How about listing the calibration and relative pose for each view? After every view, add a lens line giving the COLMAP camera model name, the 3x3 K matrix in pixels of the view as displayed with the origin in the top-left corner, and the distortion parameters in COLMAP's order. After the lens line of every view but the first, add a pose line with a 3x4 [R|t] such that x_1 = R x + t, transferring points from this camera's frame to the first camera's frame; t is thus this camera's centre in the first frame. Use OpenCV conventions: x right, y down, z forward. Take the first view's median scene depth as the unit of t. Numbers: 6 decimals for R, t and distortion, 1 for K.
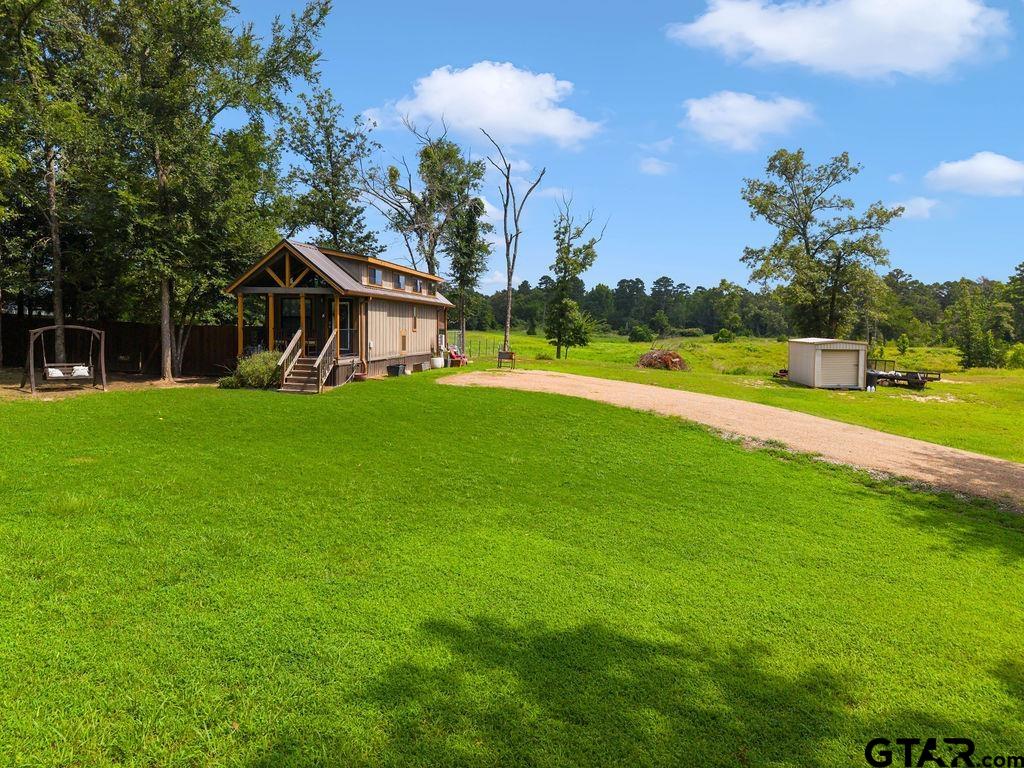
lens RADIAL K [[701.9, 0, 512.8], [0, 701.9, 344.2], [0, 0, 1]] dist [-0.003986, -0.003108]
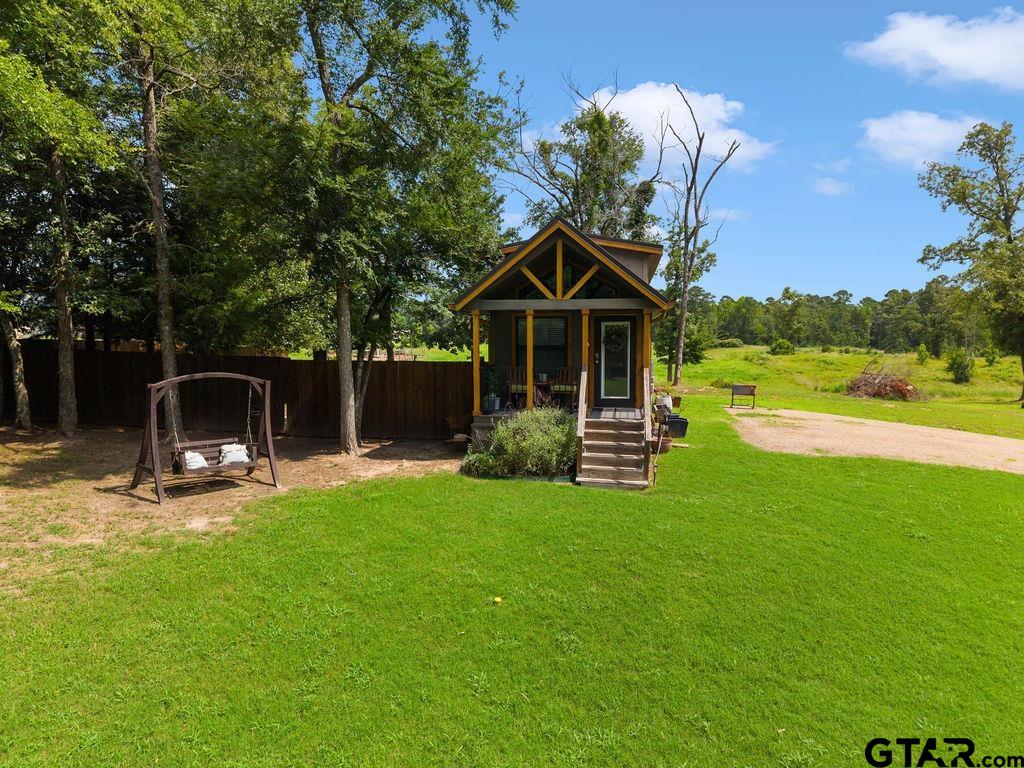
lens RADIAL K [[687.1, 0, 512.0], [0, 687.1, 384.0], [0, 0, 1]] dist [0.001141, -0.003836]
pose [[0.999877, -0.010996, -0.011184, -0.204785], [0.011456, 0.999055, 0.041933, -0.019447], [0.010713, -0.042055, 0.999058, 0.241625]]
